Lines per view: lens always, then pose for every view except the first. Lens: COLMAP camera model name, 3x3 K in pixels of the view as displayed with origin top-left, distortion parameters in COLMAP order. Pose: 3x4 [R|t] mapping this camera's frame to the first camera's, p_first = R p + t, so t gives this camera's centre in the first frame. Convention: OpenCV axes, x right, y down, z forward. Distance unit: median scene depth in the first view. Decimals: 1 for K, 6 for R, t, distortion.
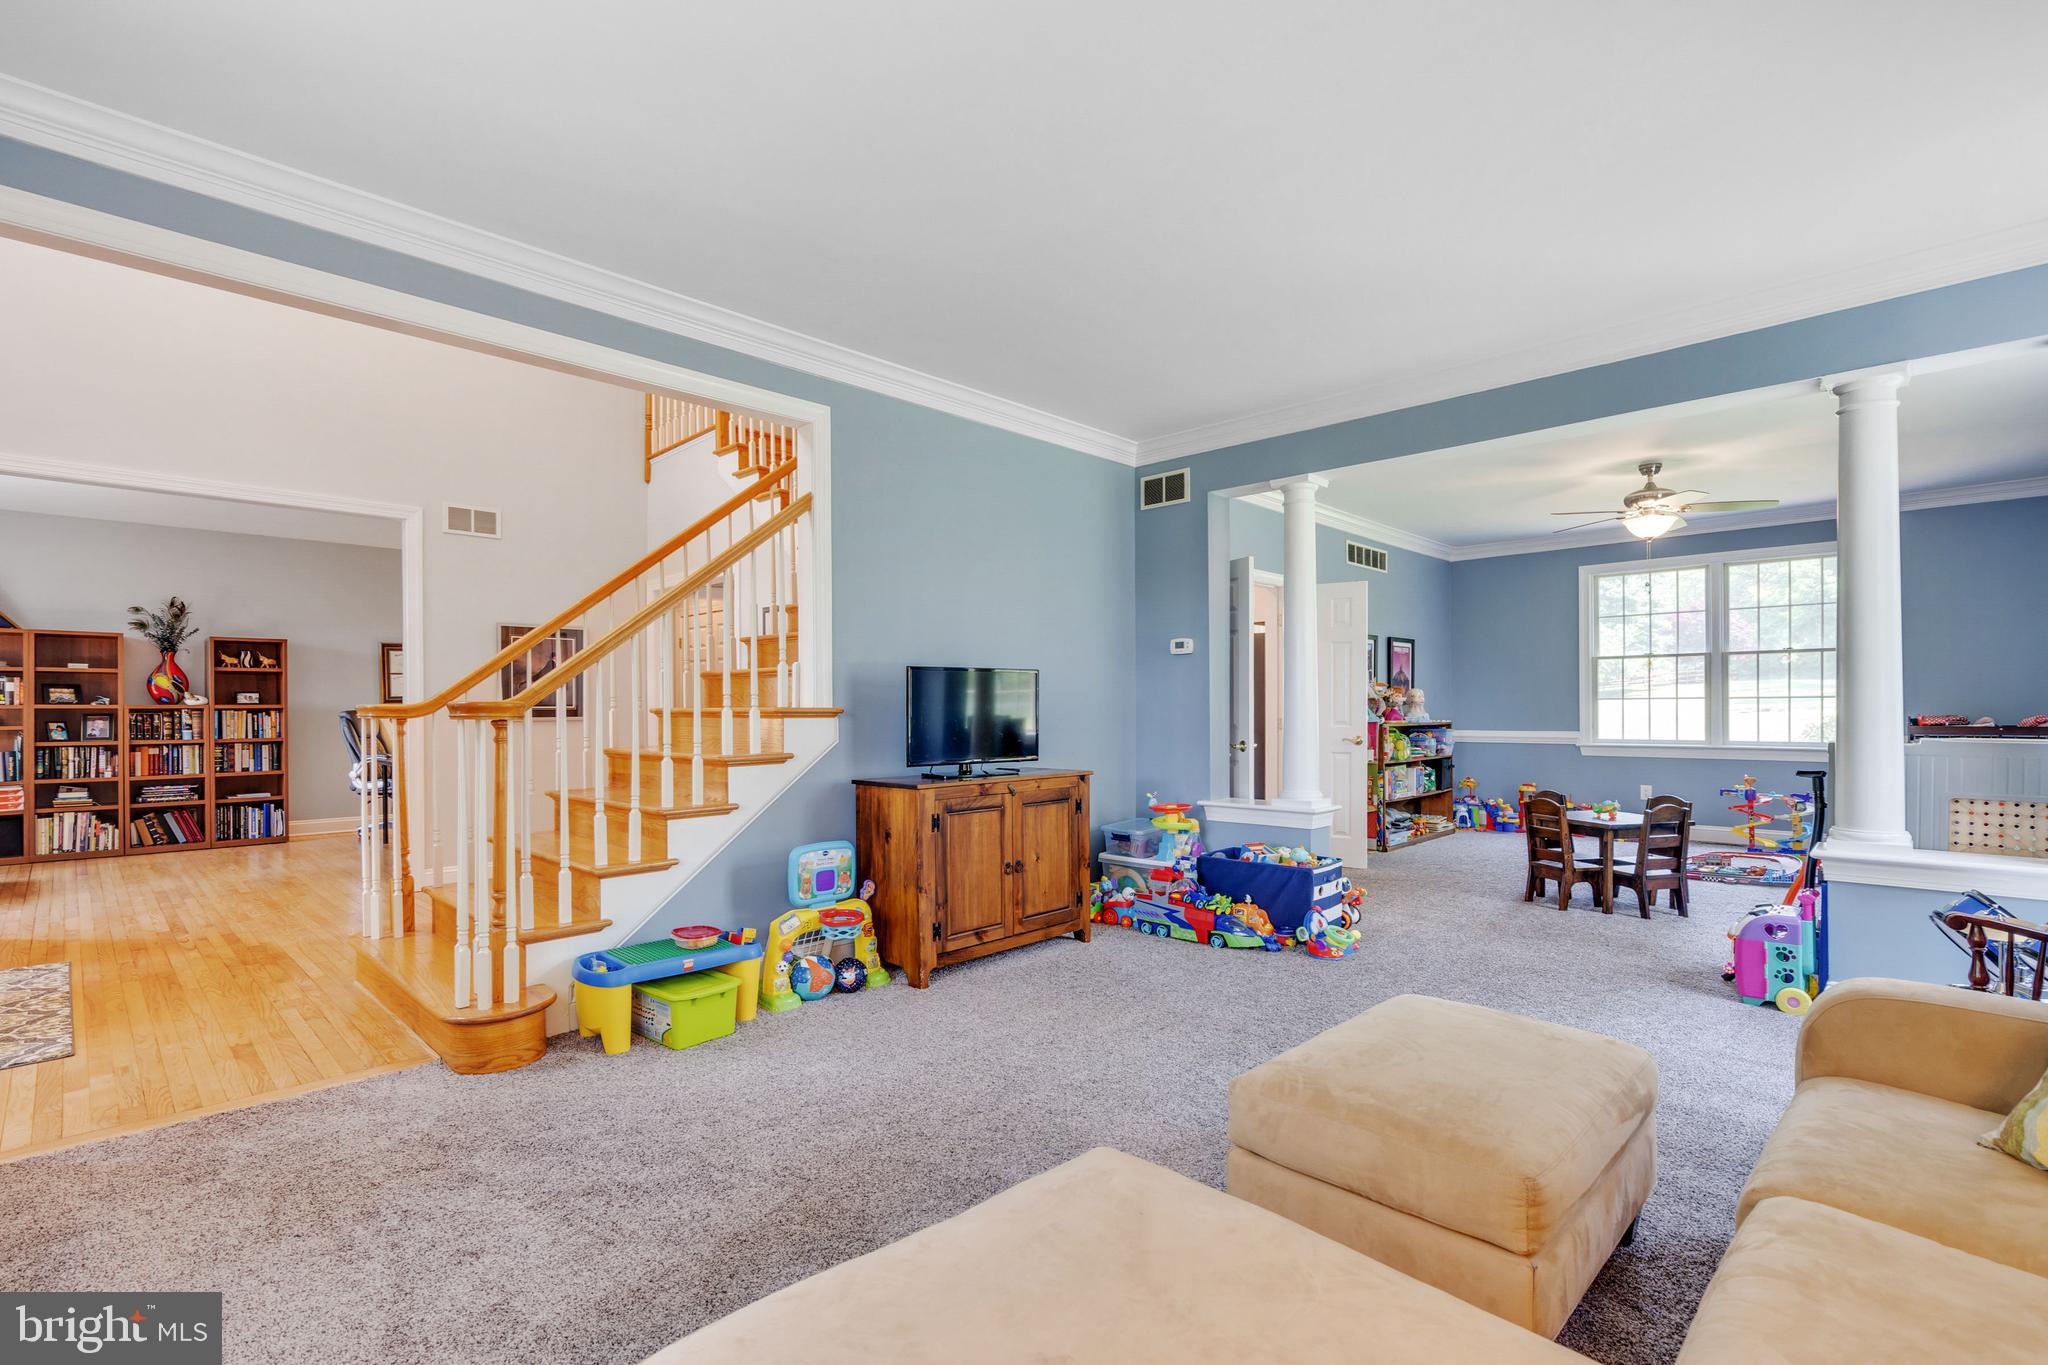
lens RADIAL K [[942.8, 0, 1033.1], [0, 942.8, 708.4], [0, 0, 1]] dist [-0.002304, 0.000286]
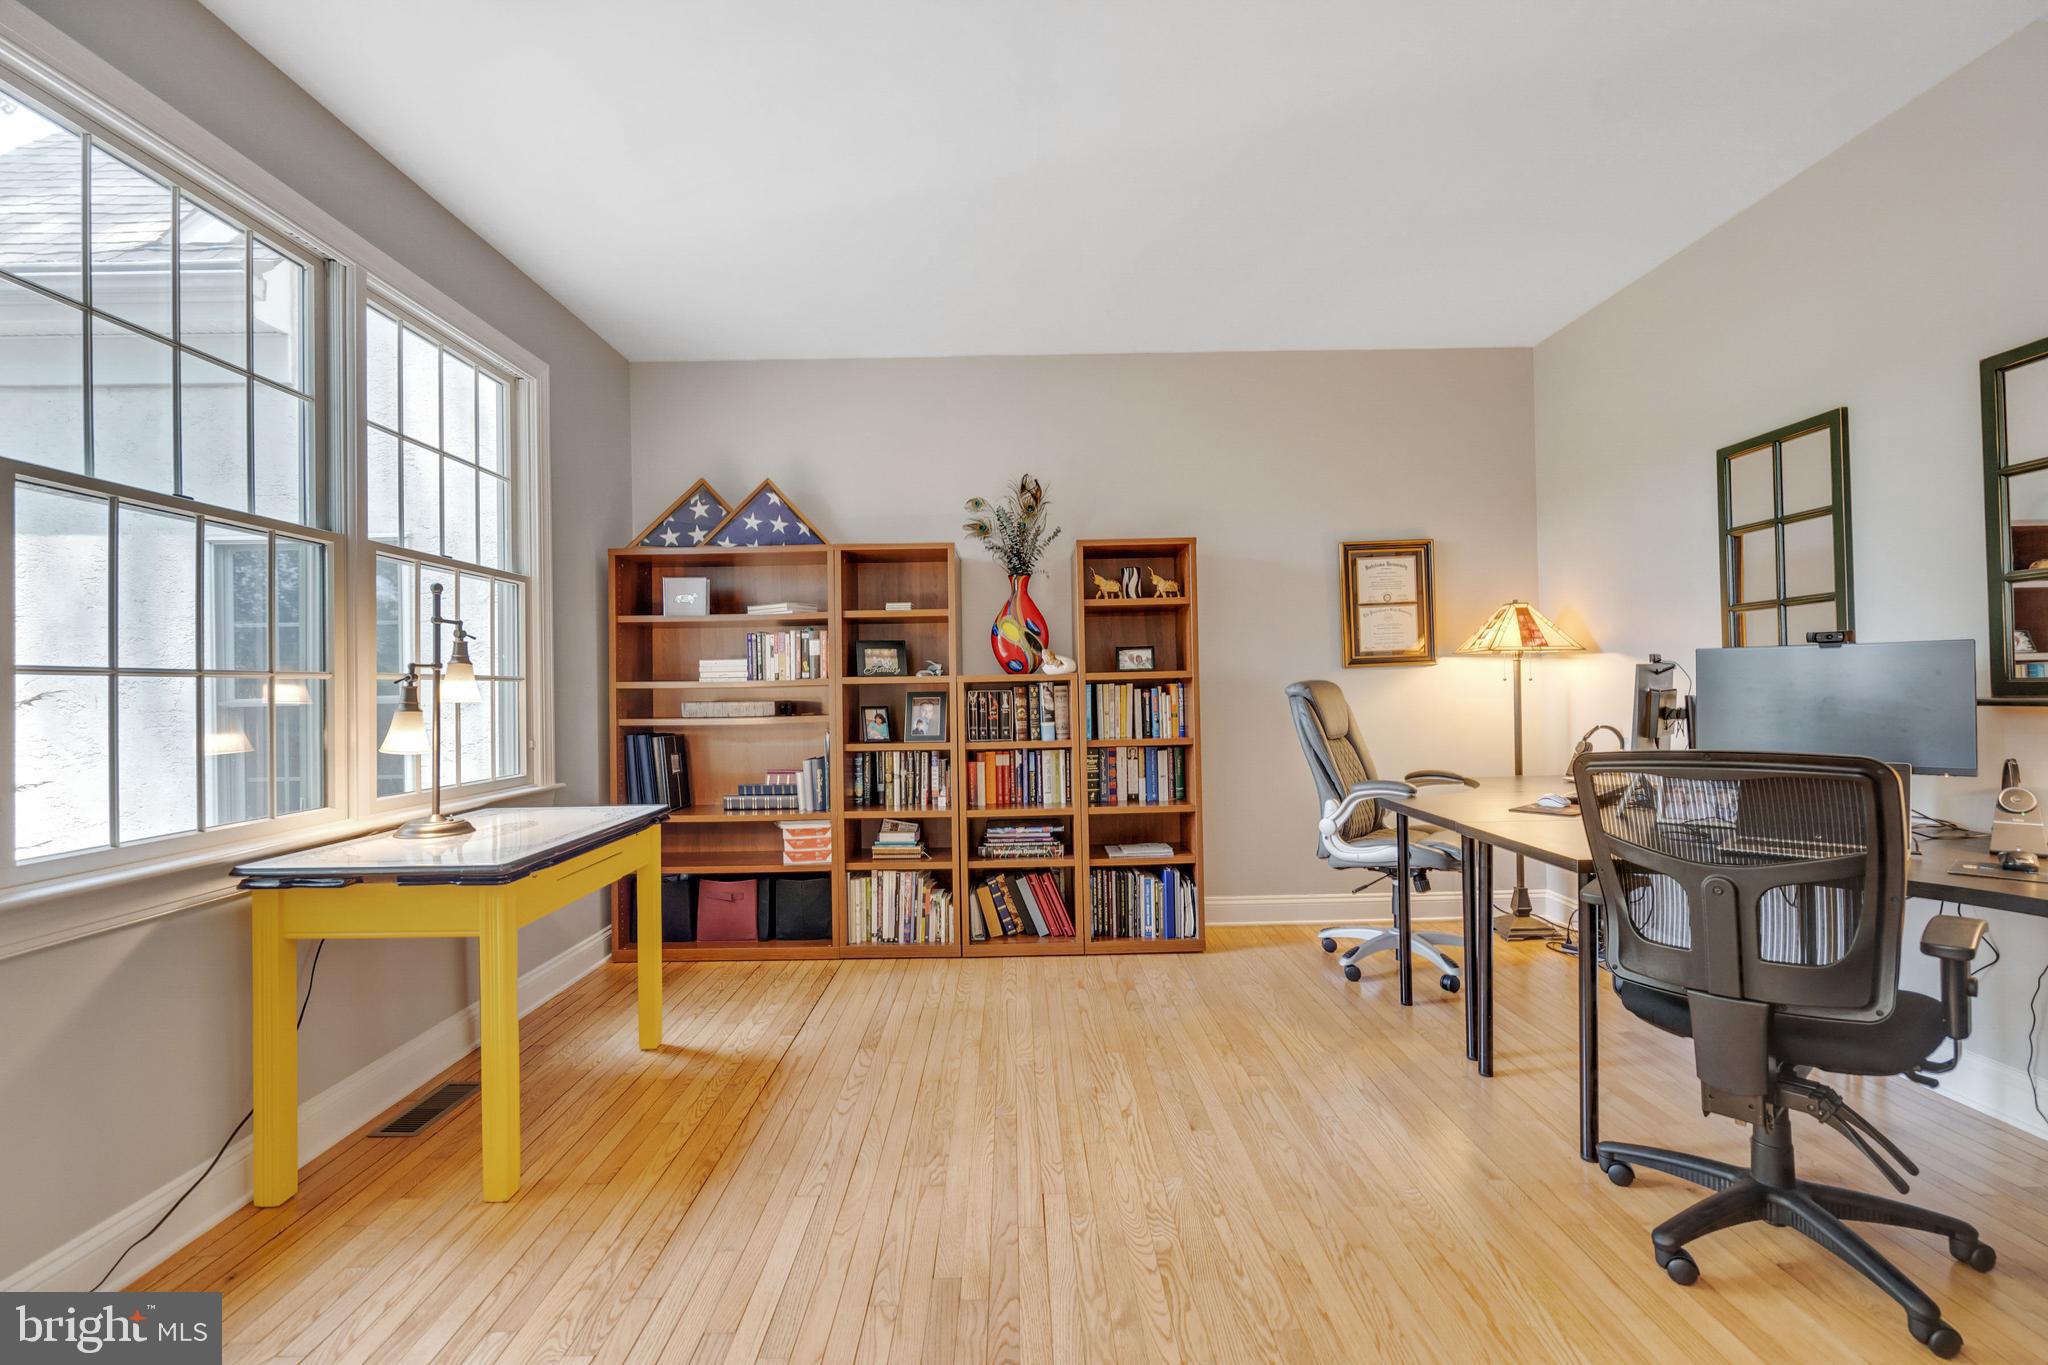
lens RADIAL K [[942.8, 0, 1033.1], [0, 942.8, 708.4], [0, 0, 1]] dist [-0.002304, 0.000286]
pose [[0.709083, -0.000288, -0.705125, -0.534995], [0.016170, 0.999744, 0.015852, 0.006903], [0.704940, -0.022642, 0.708906, 0.623811]]
